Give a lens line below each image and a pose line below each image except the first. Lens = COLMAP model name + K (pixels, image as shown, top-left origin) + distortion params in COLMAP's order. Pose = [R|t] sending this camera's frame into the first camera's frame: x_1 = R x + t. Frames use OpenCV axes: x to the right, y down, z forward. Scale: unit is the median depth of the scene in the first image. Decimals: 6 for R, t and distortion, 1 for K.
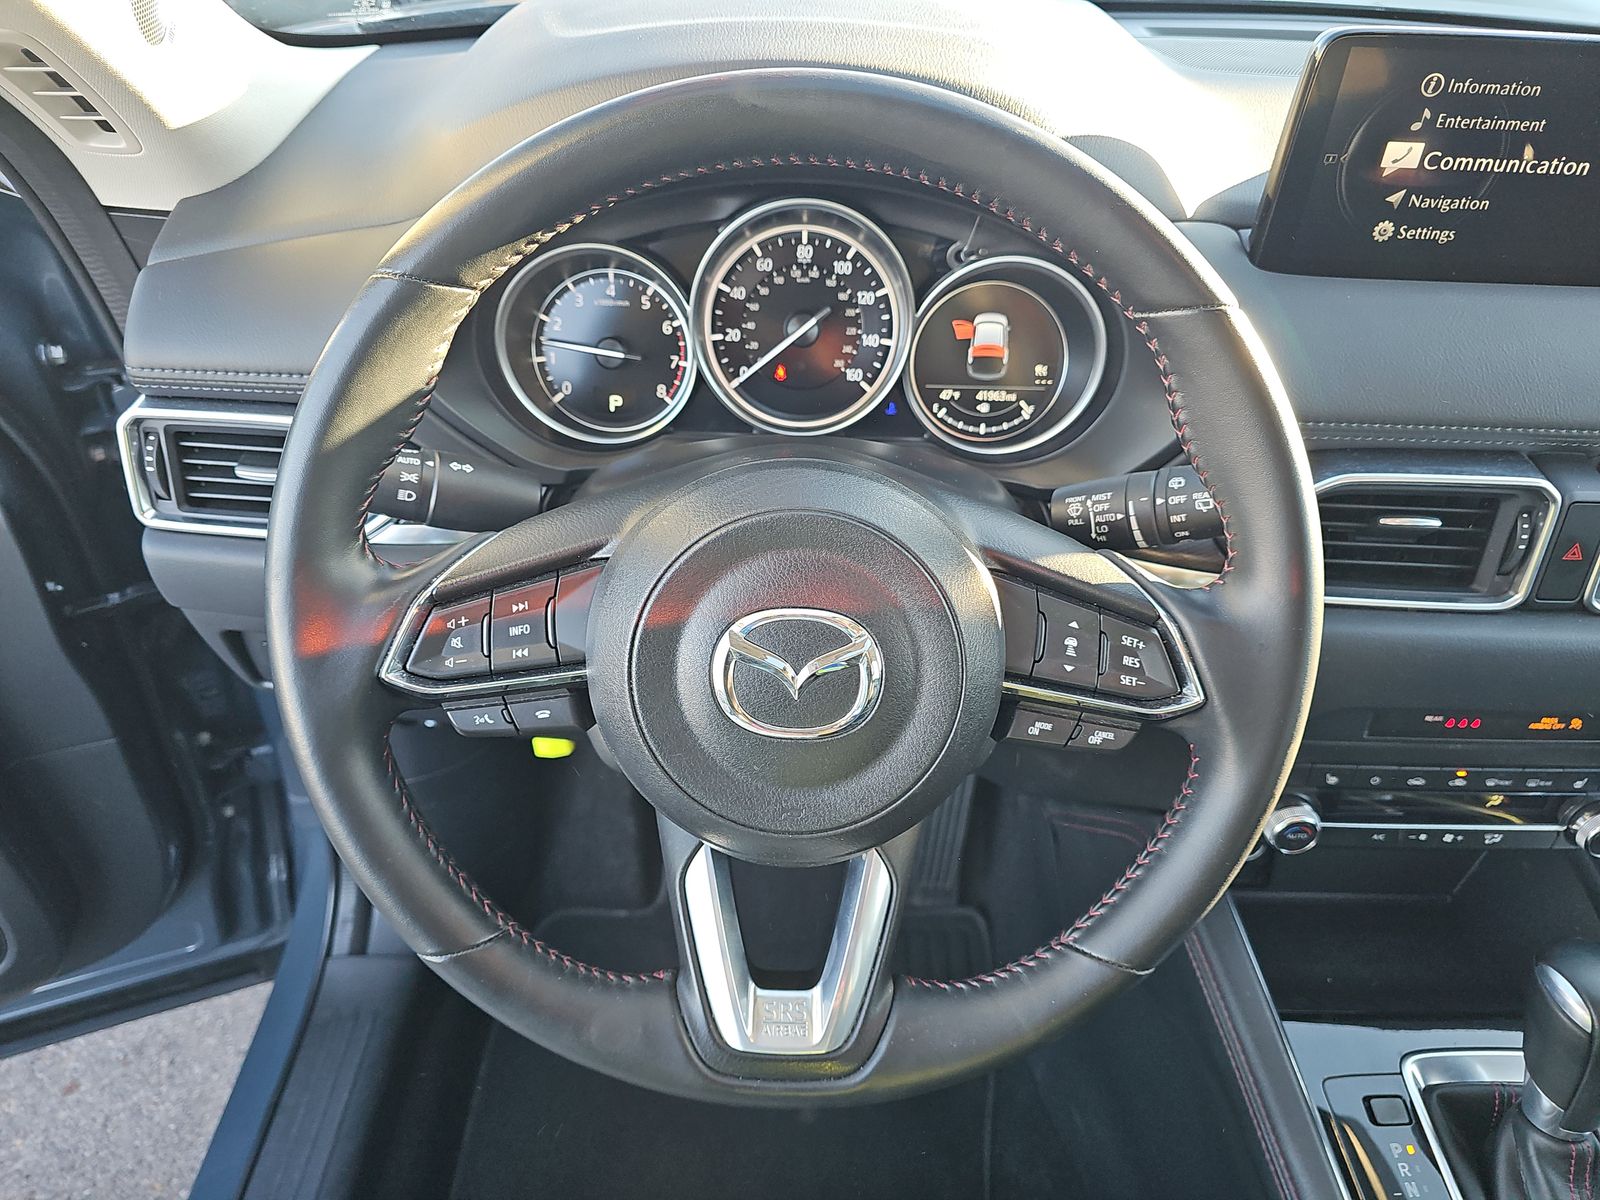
lens RADIAL K [[1041.5, 0, 793.4], [0, 1041.5, 606.5], [0, 0, 1]] dist [0.037389, -0.051461]
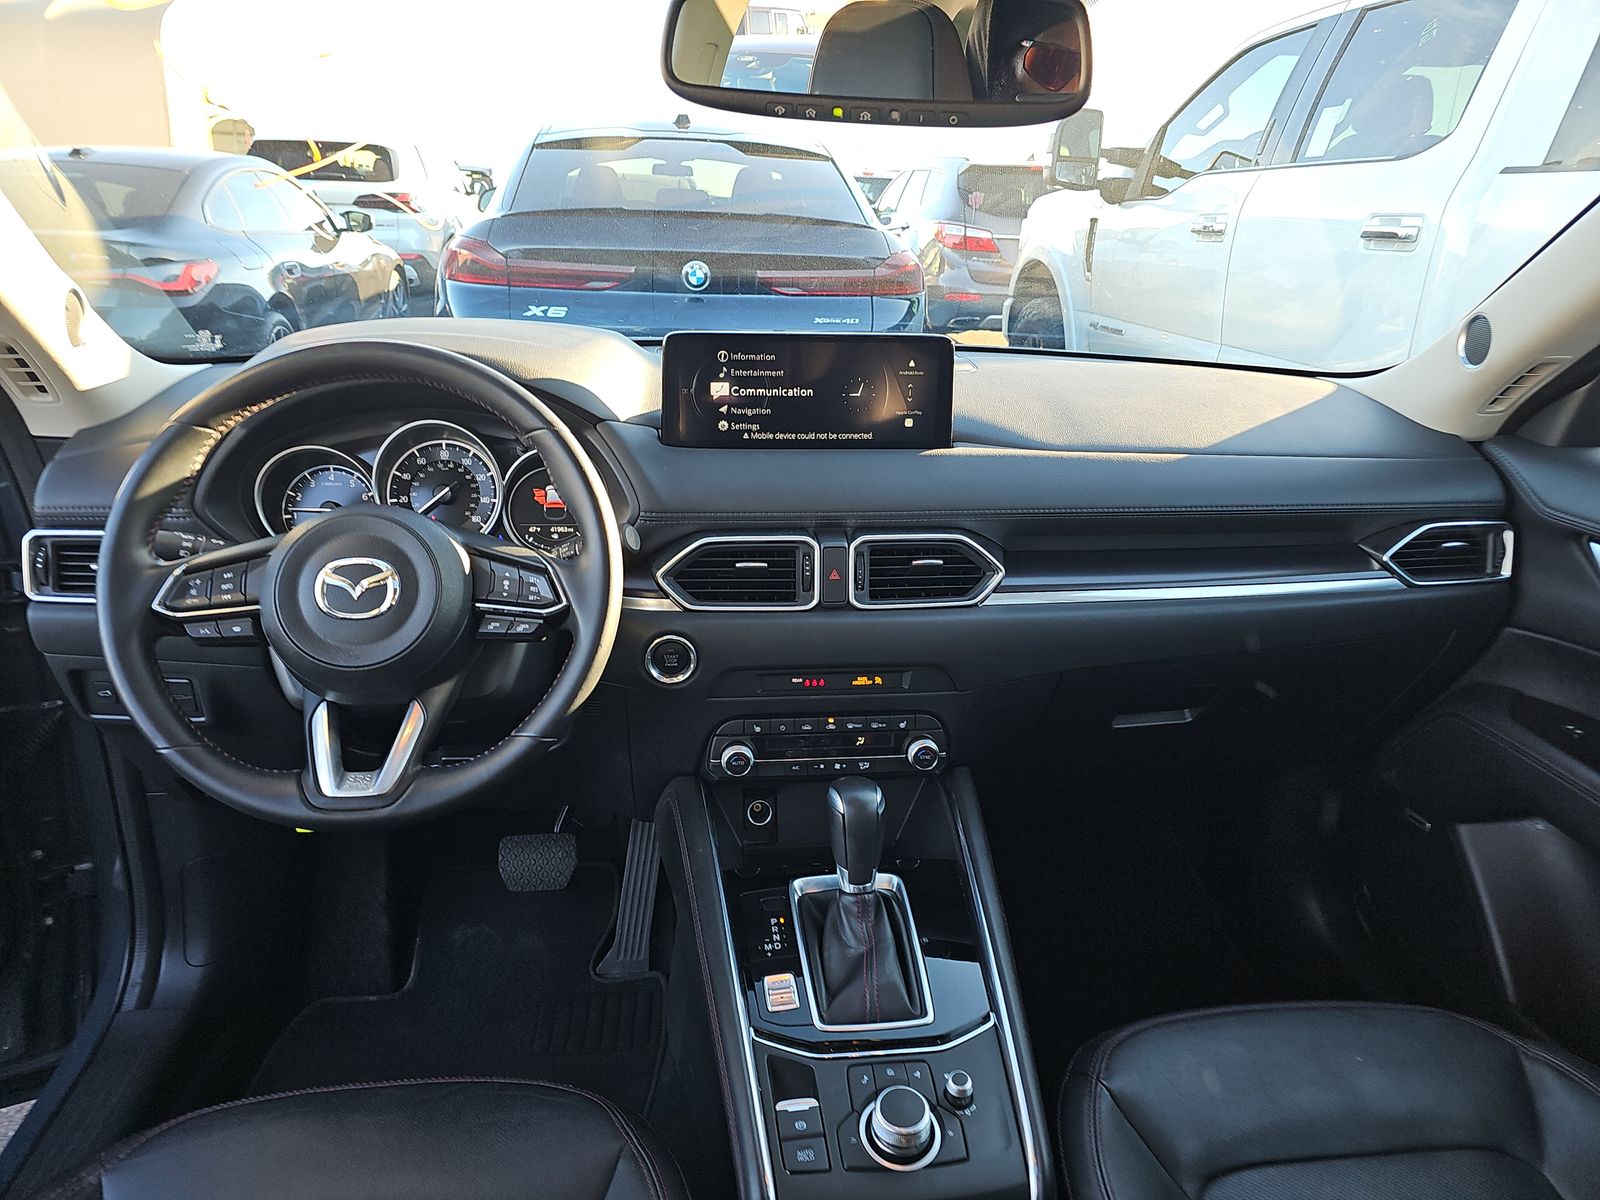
lens RADIAL K [[1041.5, 0, 793.4], [0, 1041.5, 606.5], [0, 0, 1]] dist [0.037389, -0.051461]
pose [[0.993721, -0.040808, 0.104179, 0.468392], [0.071181, 0.948961, -0.307256, 0.578388], [-0.086324, 0.312743, 0.945907, -0.767925]]
